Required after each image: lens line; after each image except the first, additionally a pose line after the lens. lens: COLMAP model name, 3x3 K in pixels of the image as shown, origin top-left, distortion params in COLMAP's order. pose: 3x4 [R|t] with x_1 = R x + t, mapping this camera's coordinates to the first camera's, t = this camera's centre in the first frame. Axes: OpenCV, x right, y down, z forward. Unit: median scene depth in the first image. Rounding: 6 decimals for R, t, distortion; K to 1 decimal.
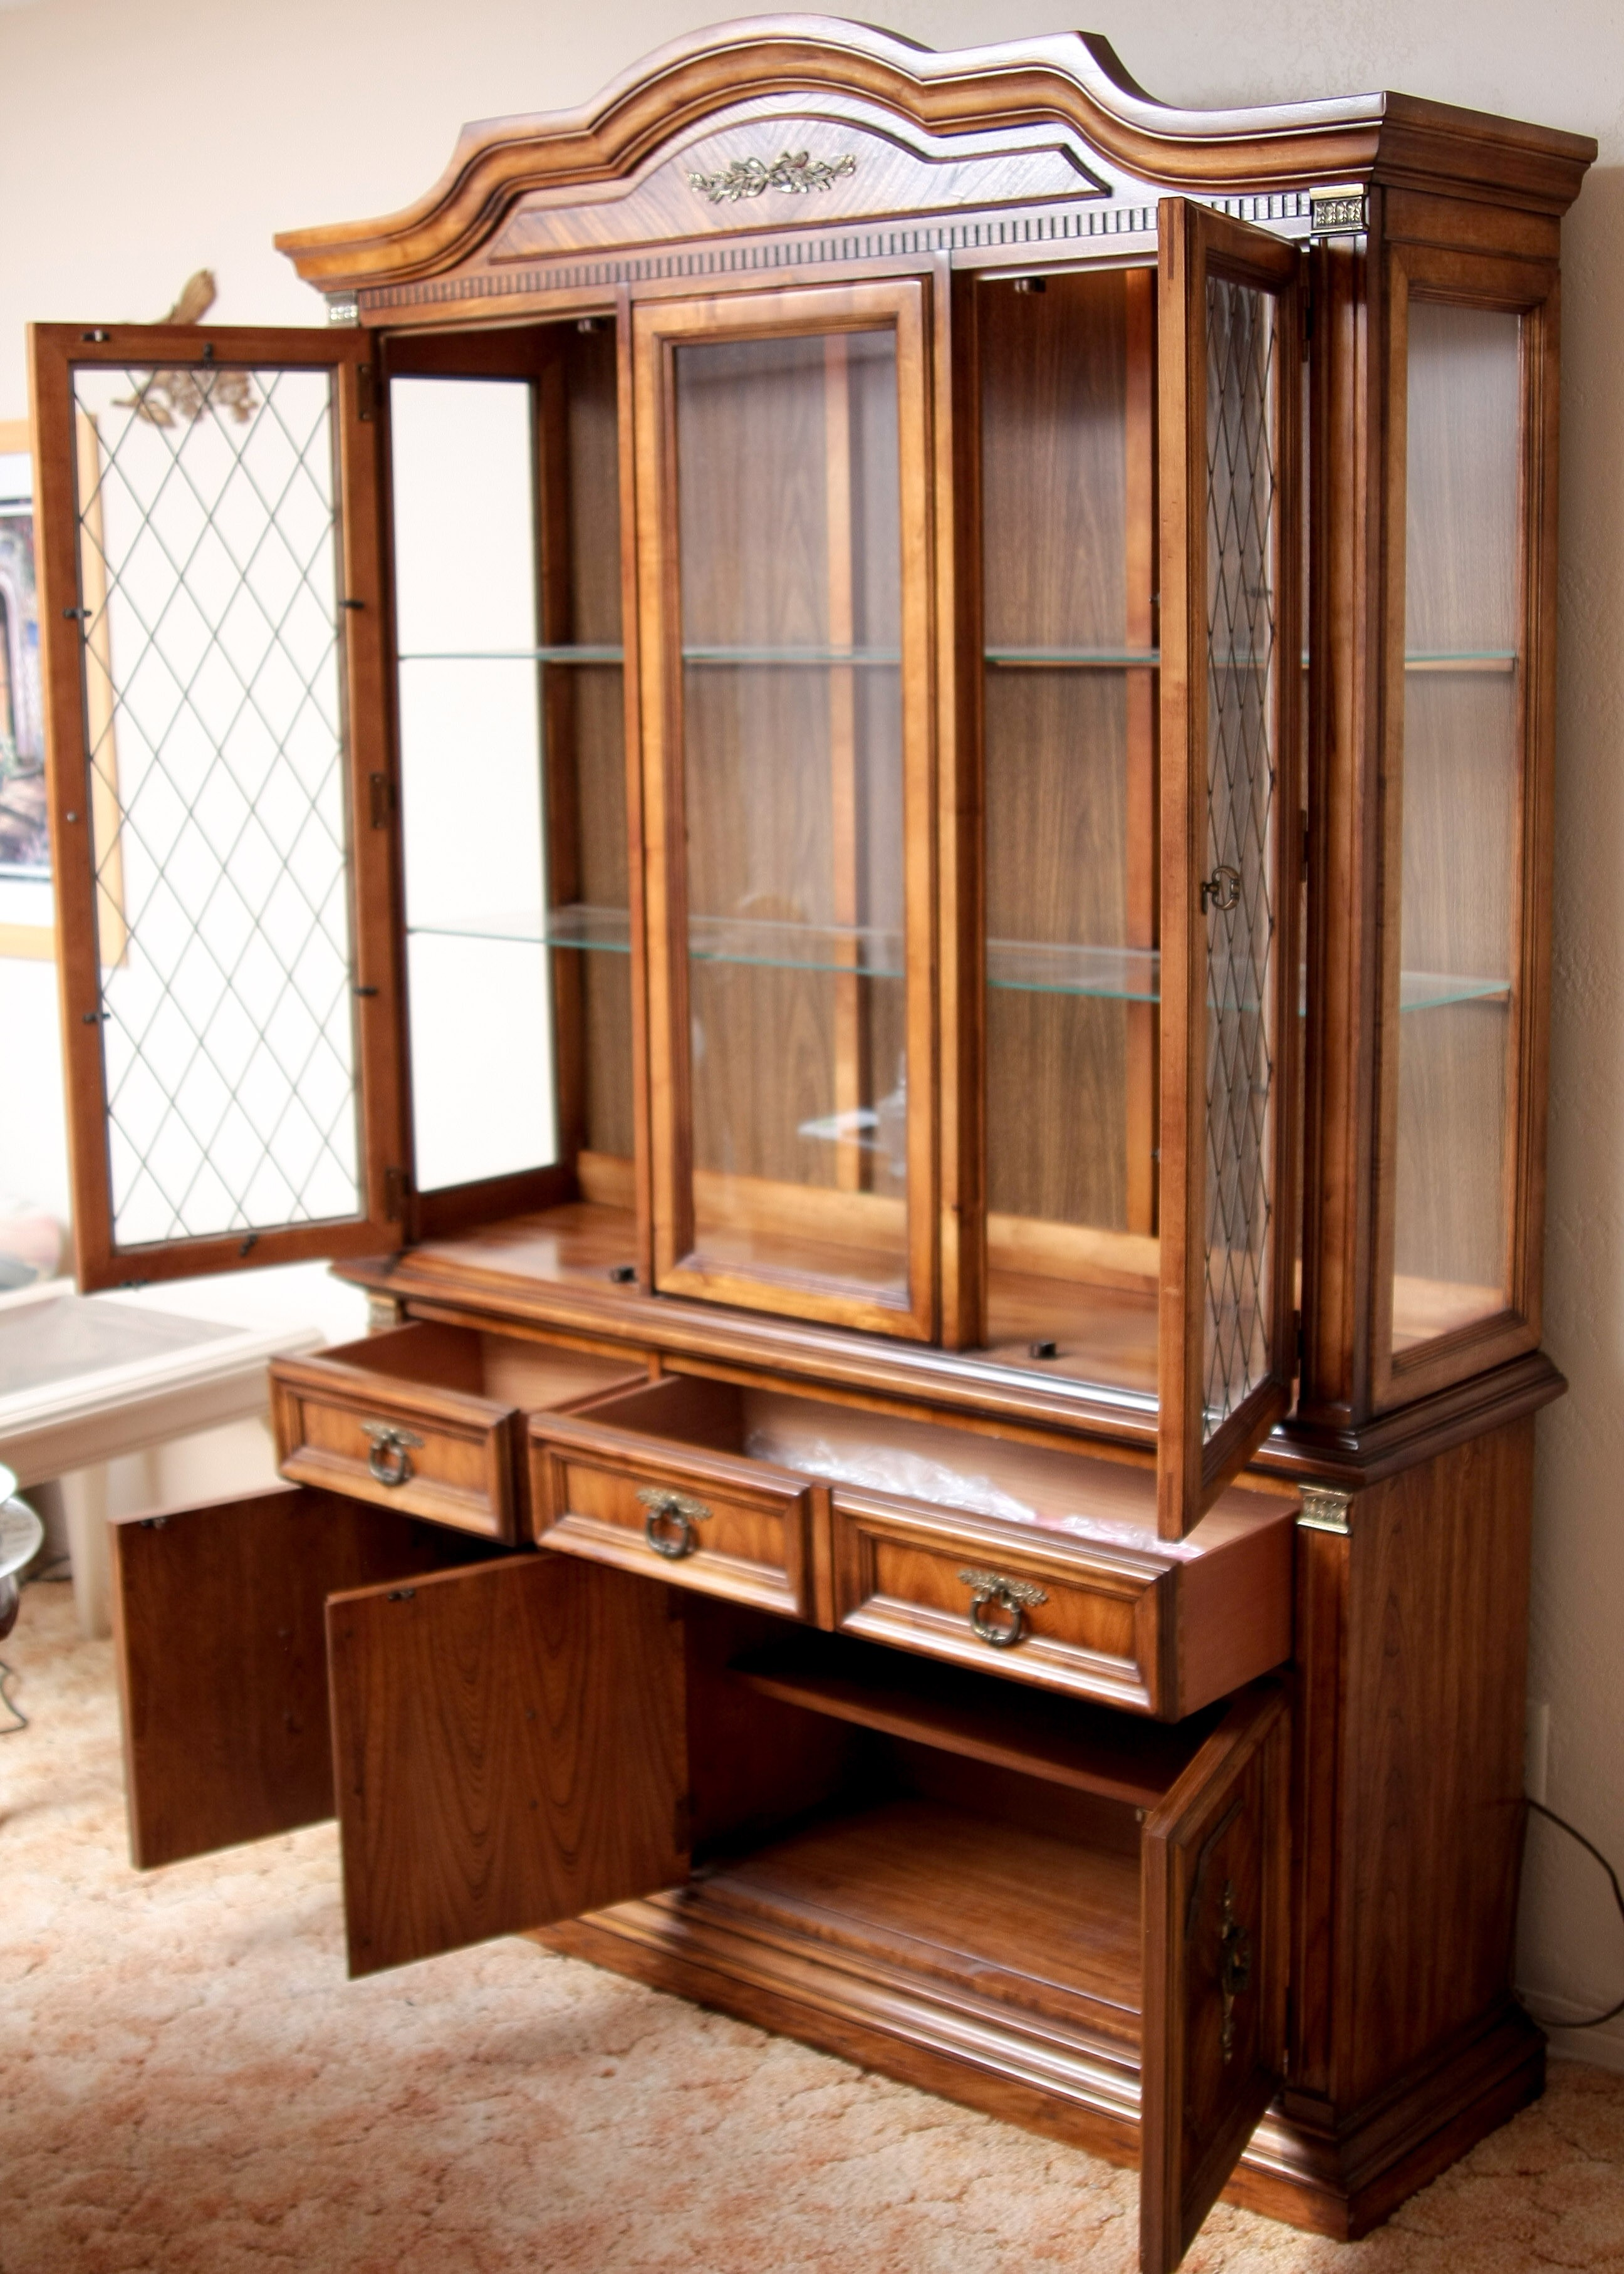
lens RADIAL K [[3135.8, 0, 805.7], [0, 3135.8, 1135.1], [0, 0, 1]] dist [-0.130789, 0.000000]
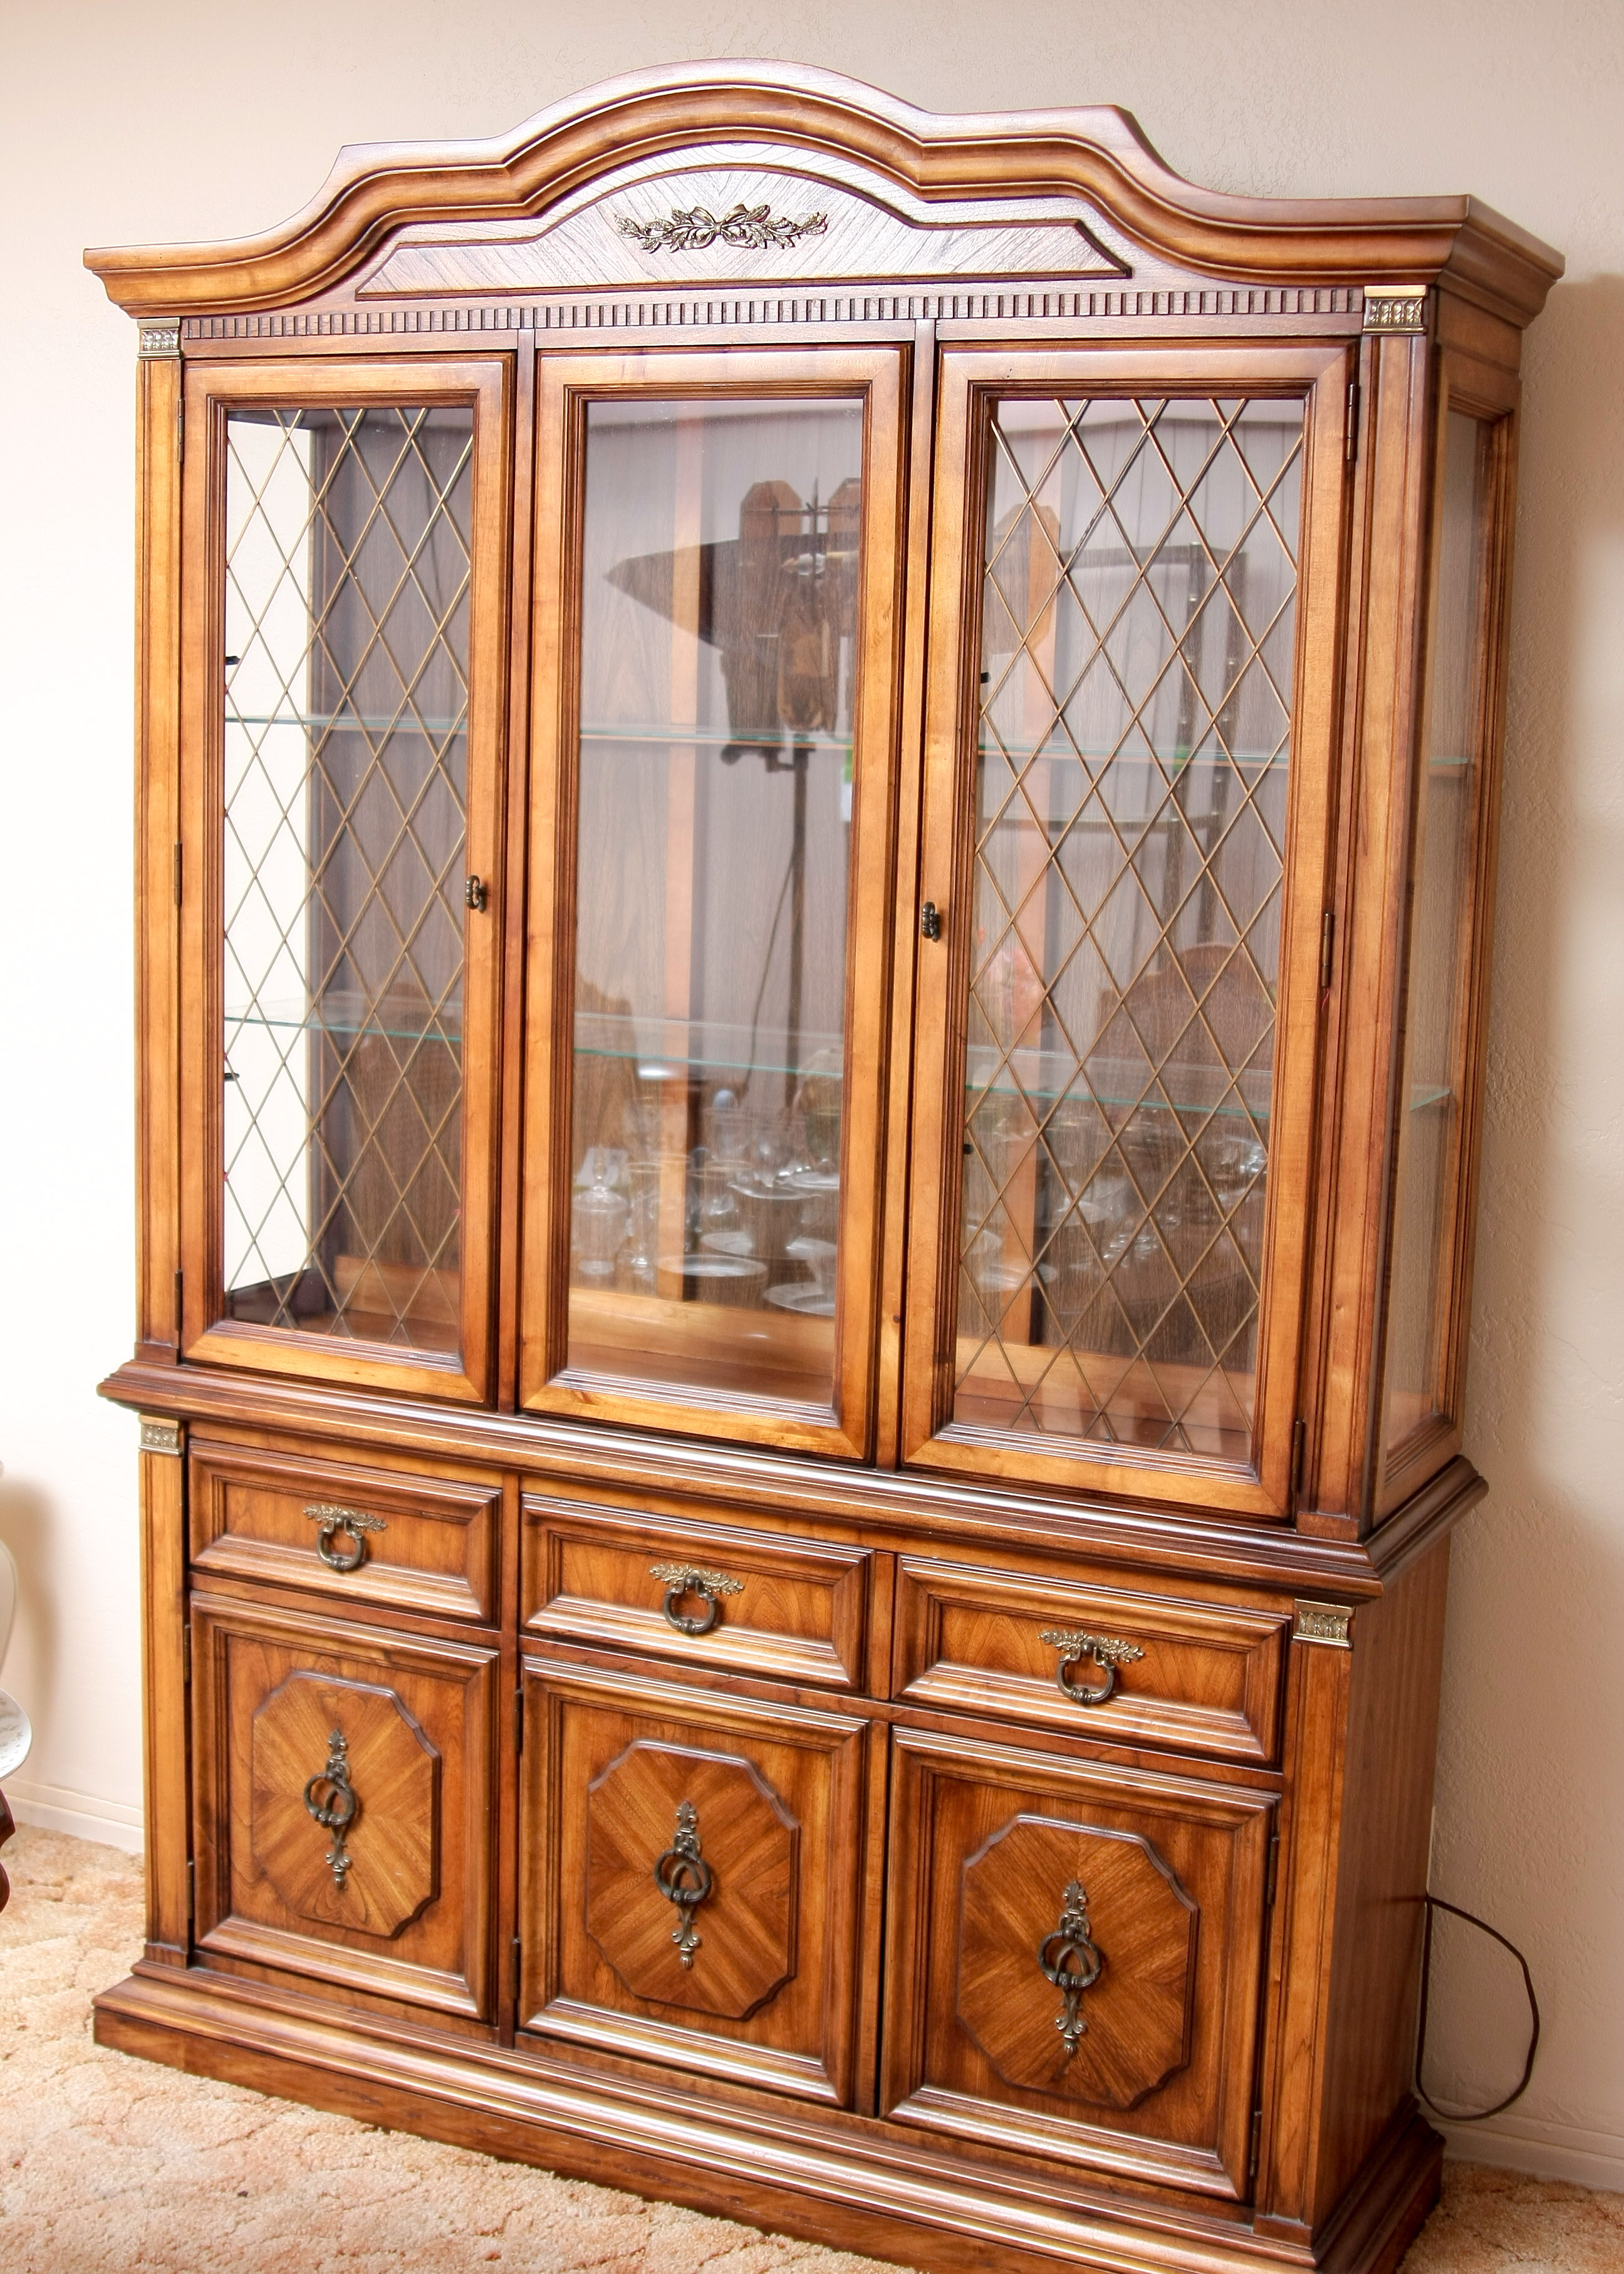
lens RADIAL K [[3135.8, 0, 816.5], [0, 3135.8, 1140.6], [0, 0, 1]] dist [-0.130789, 0.000000]
pose [[0.963317, 0.005388, 0.268313, -0.228252], [0.001588, 0.999666, -0.025776, -0.006380], [-0.268362, 0.025257, 0.962987, 0.084435]]
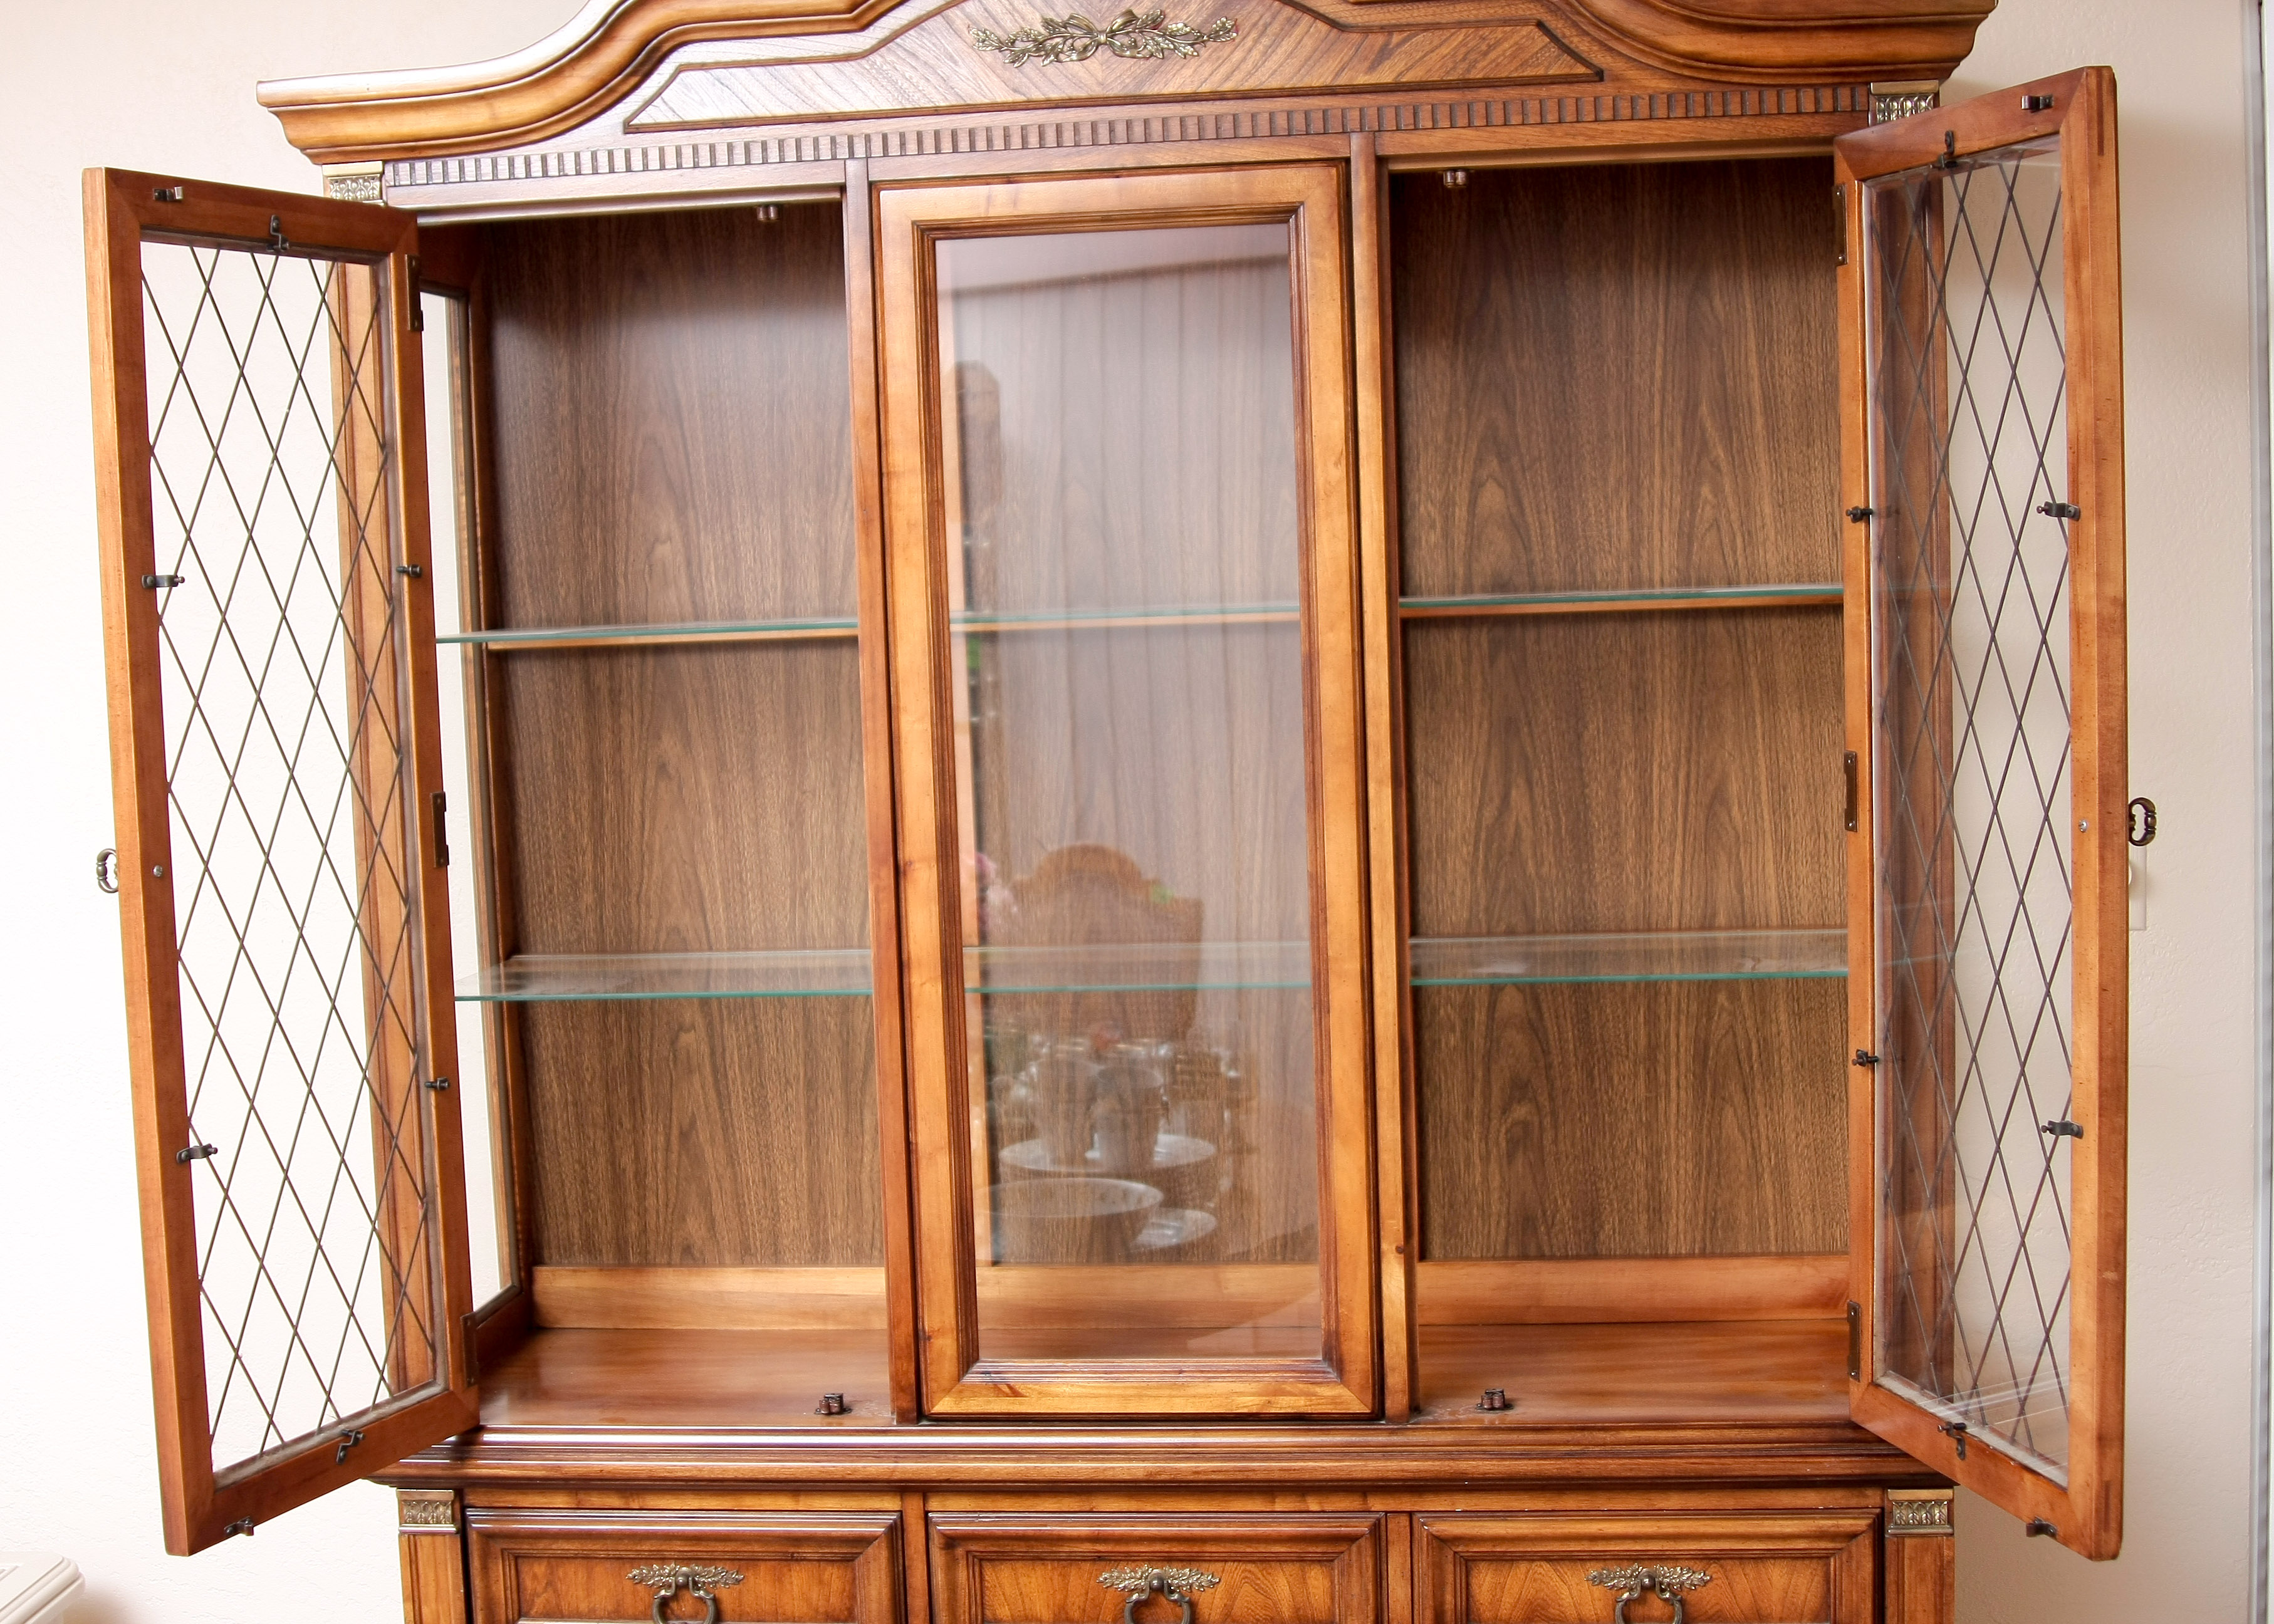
lens RADIAL K [[3135.8, 0, 1134.0], [0, 3135.8, 814.5], [0, 0, 1]] dist [-0.130789, 0.000000]
pose [[0.826403, -0.060149, 0.559857, -0.470064], [0.122049, 0.989775, -0.073820, -0.039040], [-0.549692, 0.129335, 0.825295, 0.322012]]
